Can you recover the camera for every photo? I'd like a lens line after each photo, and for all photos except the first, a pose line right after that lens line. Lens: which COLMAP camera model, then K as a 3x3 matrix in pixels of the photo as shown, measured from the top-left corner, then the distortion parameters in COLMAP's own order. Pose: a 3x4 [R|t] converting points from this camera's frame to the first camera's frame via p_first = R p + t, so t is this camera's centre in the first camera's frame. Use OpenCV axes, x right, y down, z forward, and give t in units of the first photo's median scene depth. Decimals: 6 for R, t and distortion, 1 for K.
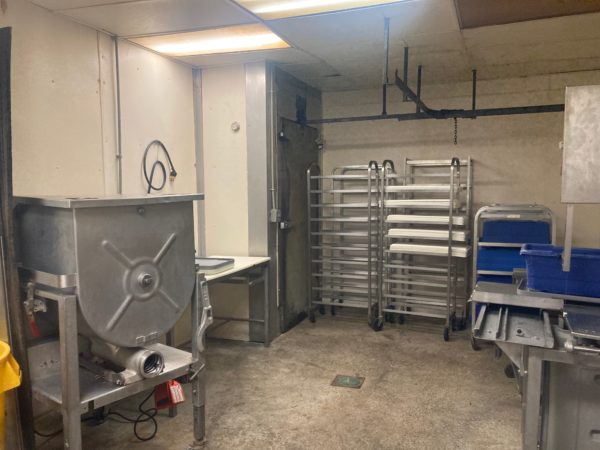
lens RADIAL K [[497.0, 0, 300.0], [0, 497.0, 225.0], [0, 0, 1]] dist [-0.001214, -0.000630]
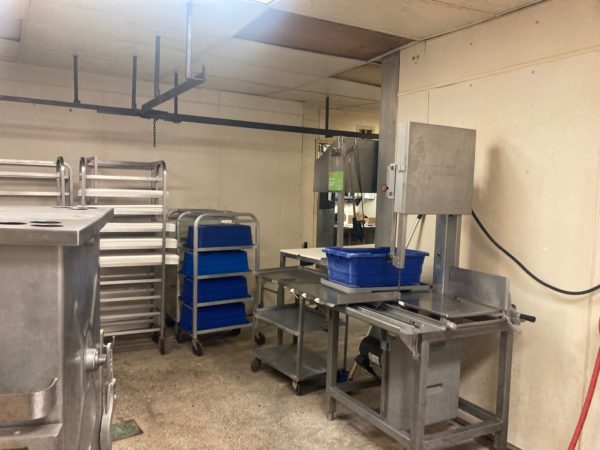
lens RADIAL K [[497.0, 0, 300.0], [0, 497.0, 225.0], [0, 0, 1]] dist [-0.001214, -0.000630]
pose [[0.593140, -0.034215, 0.804372, -0.326861], [0.028910, 0.999357, 0.021191, -0.027801], [-0.804580, 0.010685, 0.593748, 0.239817]]
